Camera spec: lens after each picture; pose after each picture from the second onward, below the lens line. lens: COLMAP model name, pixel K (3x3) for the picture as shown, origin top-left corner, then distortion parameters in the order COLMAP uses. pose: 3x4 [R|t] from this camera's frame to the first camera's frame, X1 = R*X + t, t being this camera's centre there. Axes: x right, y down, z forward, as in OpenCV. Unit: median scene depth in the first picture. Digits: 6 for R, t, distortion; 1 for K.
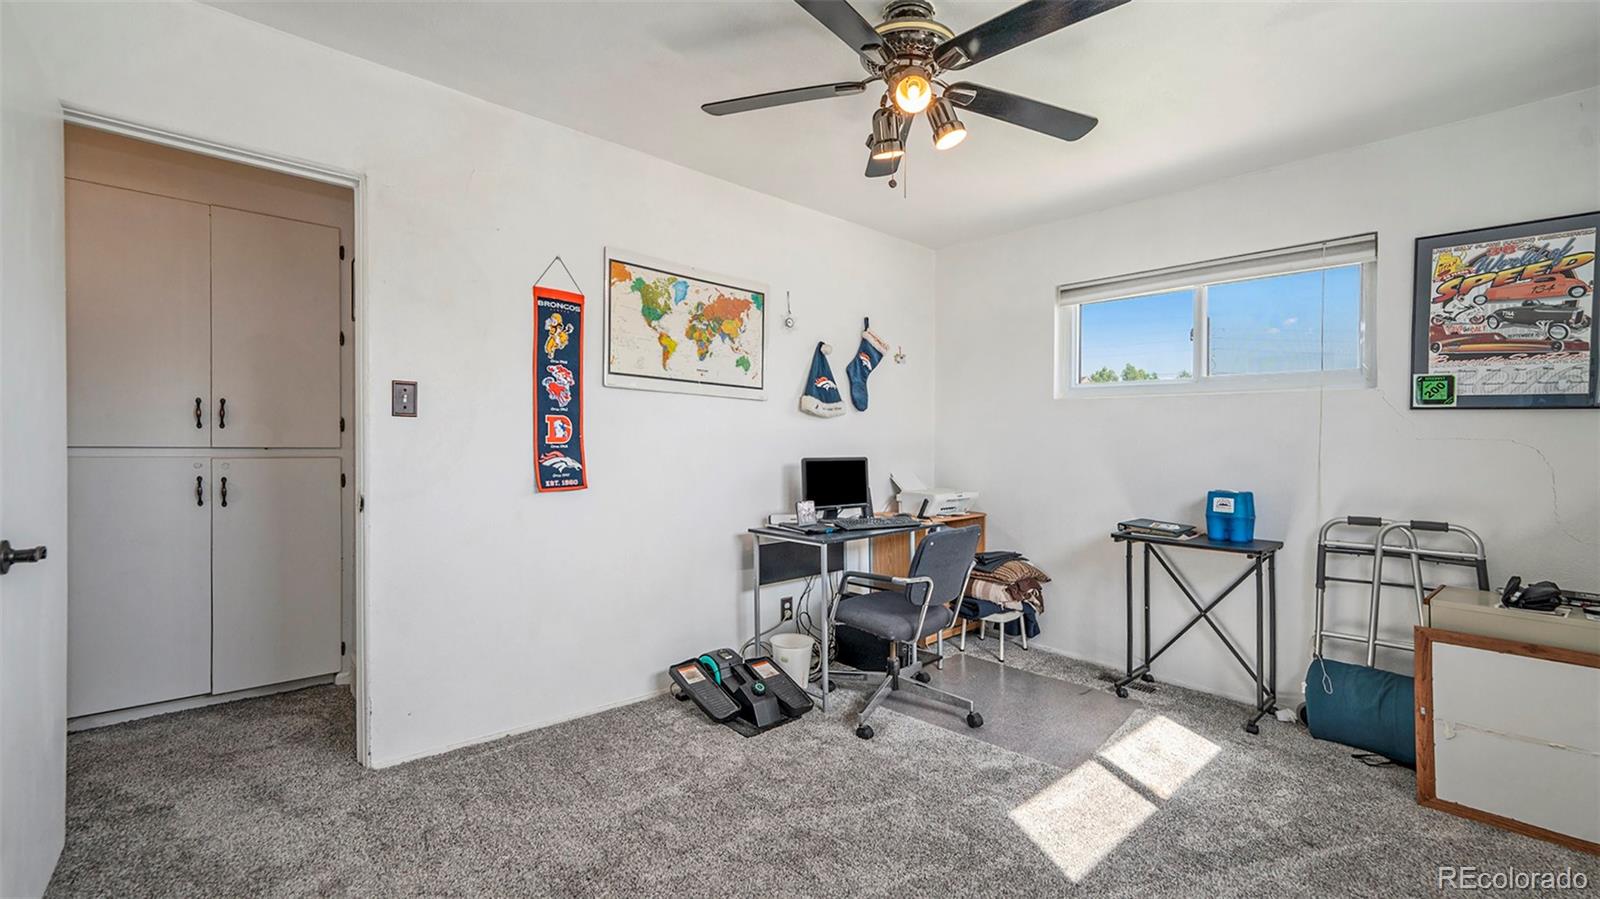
lens RADIAL K [[671.0, 0, 800.0], [0, 671.0, 449.5], [0, 0, 1]] dist [0.000615, 0.000142]
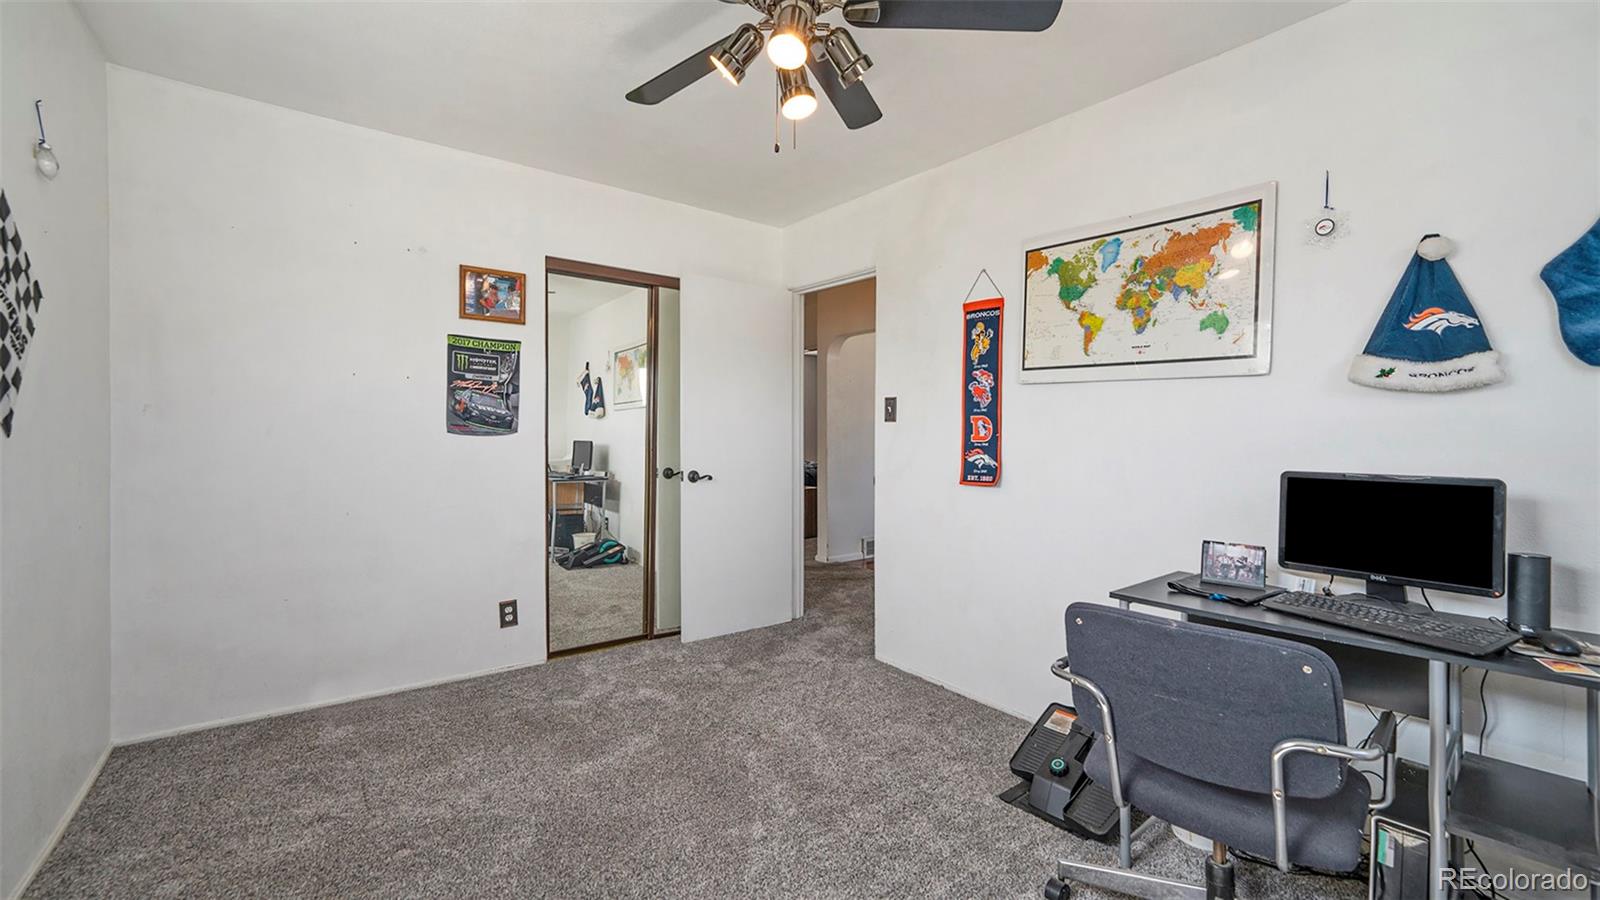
lens RADIAL K [[671.0, 0, 800.0], [0, 671.0, 450.0], [0, 0, 1]] dist [0.000615, 0.000142]
pose [[-0.095306, 0.006525, -0.995427, 0.709706], [-0.033755, 0.999382, 0.009783, 0.003414], [0.994876, 0.034533, -0.095026, 0.775315]]
